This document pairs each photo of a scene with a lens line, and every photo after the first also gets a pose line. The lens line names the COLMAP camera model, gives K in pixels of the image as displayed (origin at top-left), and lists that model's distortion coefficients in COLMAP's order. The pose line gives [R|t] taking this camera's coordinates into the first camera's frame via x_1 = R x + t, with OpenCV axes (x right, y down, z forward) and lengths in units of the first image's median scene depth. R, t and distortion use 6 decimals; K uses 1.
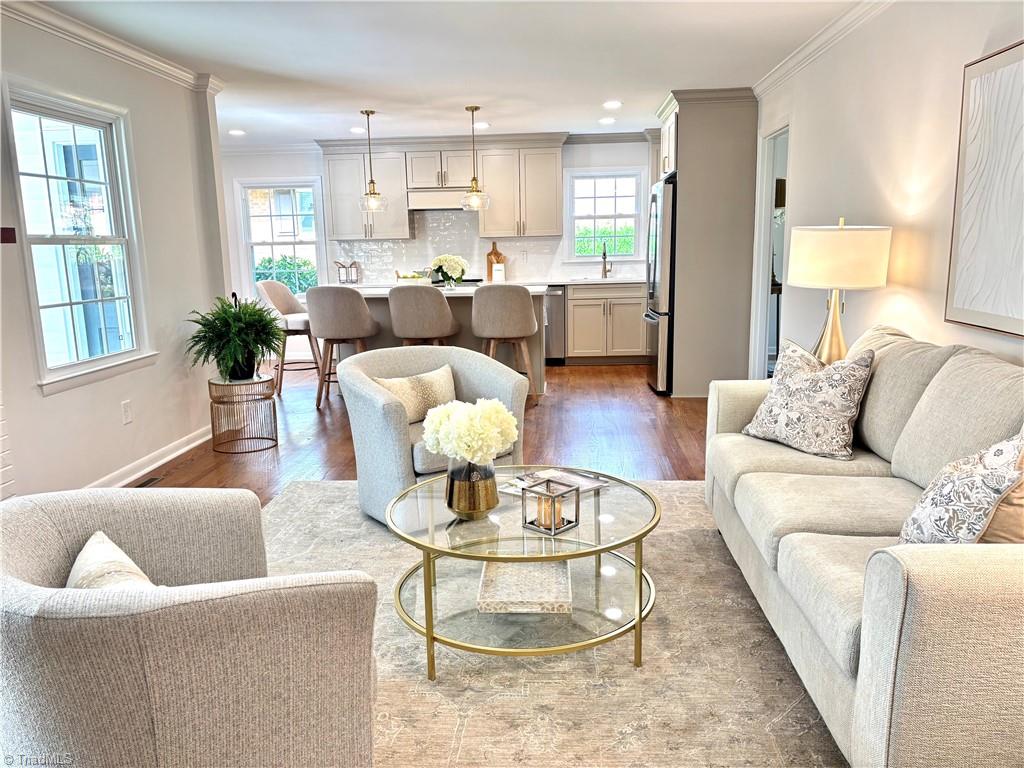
lens RADIAL K [[761.6, 0, 512.0], [0, 761.6, 384.0], [0, 0, 1]] dist [0.003352, -0.003302]
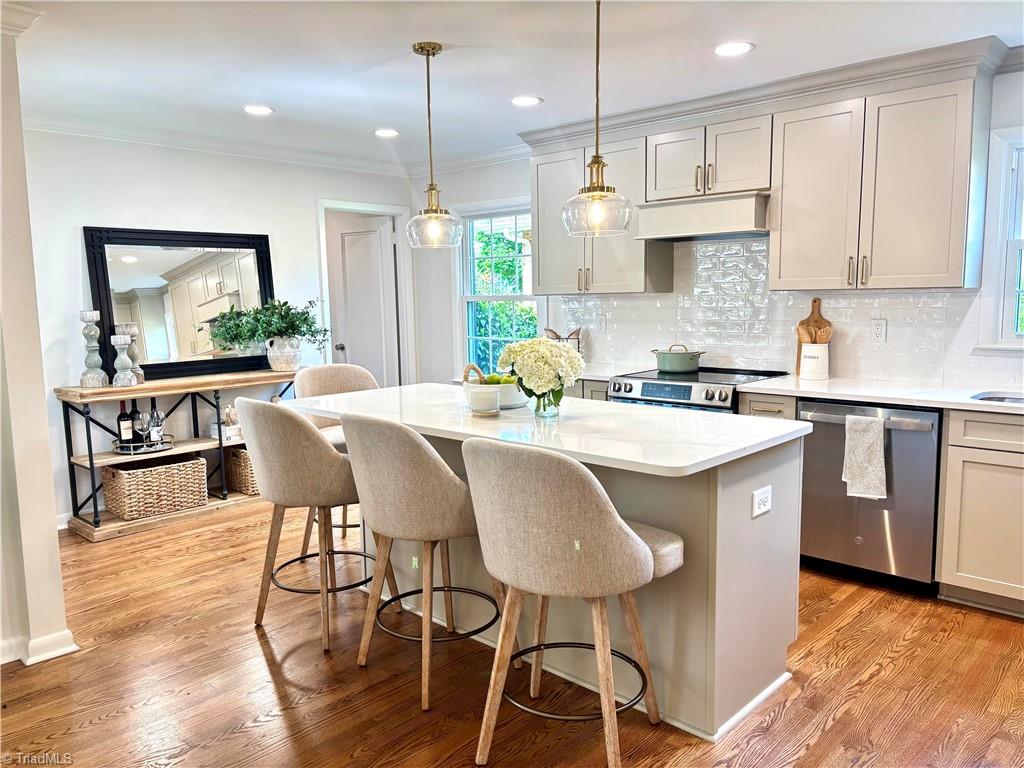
lens RADIAL K [[761.6, 0, 512.0], [0, 761.6, 384.0], [0, 0, 1]] dist [0.003352, -0.003302]
pose [[0.775740, 0.082704, -0.625610, 0.139397], [-0.109469, 0.993981, -0.004338, -0.111107], [0.621485, 0.071850, 0.780124, 0.512912]]
